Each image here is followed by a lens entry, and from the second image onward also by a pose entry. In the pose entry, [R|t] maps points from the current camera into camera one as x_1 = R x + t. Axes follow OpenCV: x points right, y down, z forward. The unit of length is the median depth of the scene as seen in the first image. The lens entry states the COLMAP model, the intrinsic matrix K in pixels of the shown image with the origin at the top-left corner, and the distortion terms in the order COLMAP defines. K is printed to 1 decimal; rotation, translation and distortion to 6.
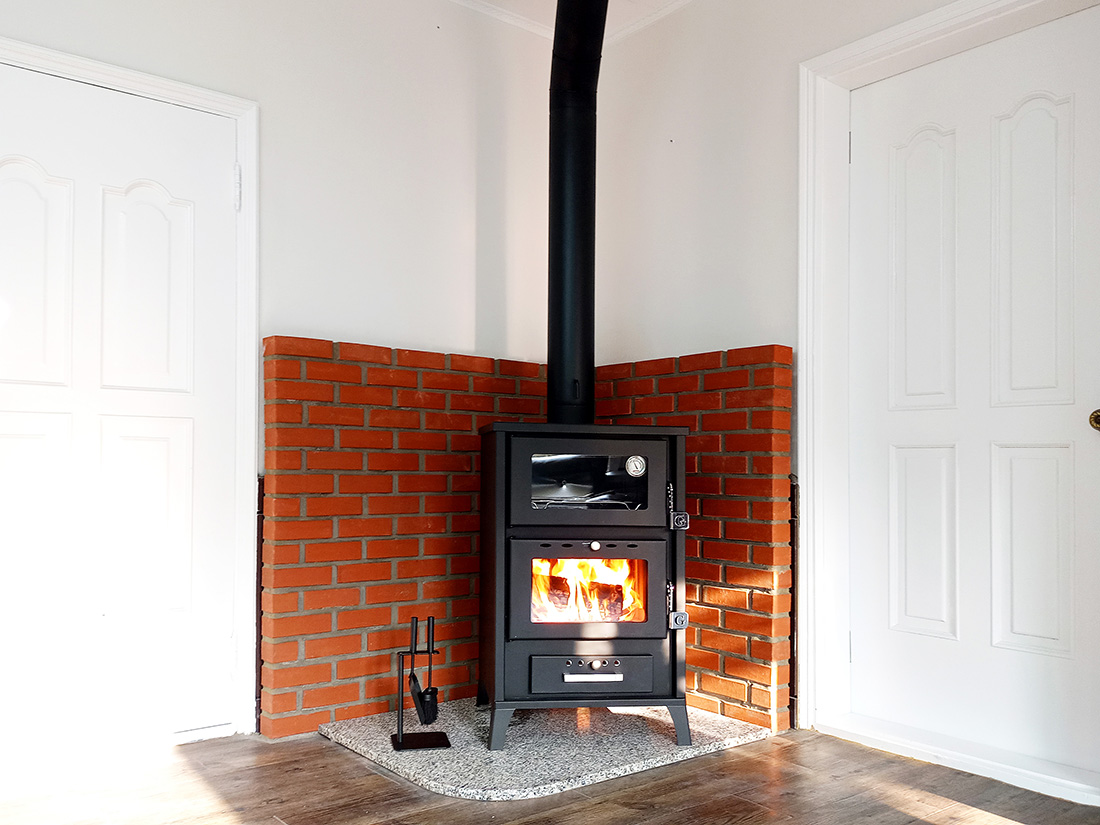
lens RADIAL K [[1004.3, 0, 548.5], [0, 1004.3, 436.7], [0, 0, 1]] dist [0.062108, -0.059198]
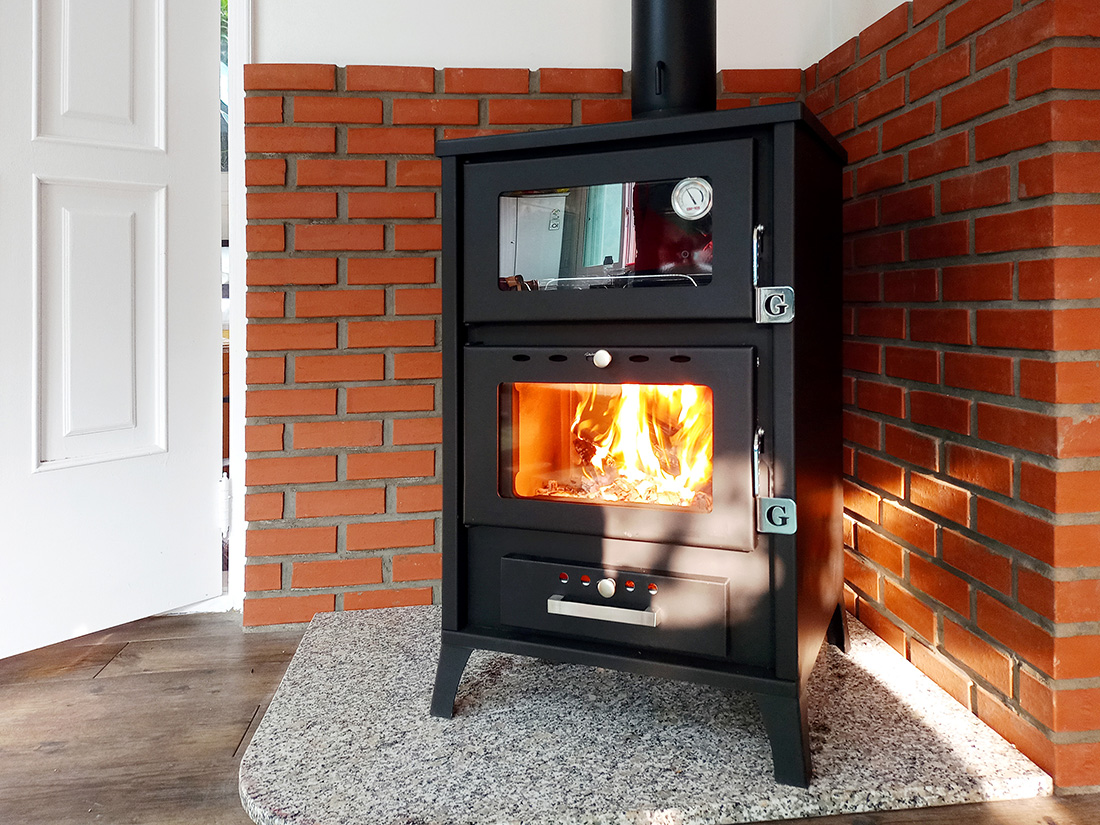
lens RADIAL K [[923.8, 0, 587.4], [0, 923.8, 306.6], [0, 0, 1]] dist [0.041354, -0.016921]
pose [[0.826144, -0.033804, -0.562445, 0.282630], [0.058050, 0.997993, 0.025284, 0.063639], [0.560461, -0.053538, 0.826448, 0.554080]]
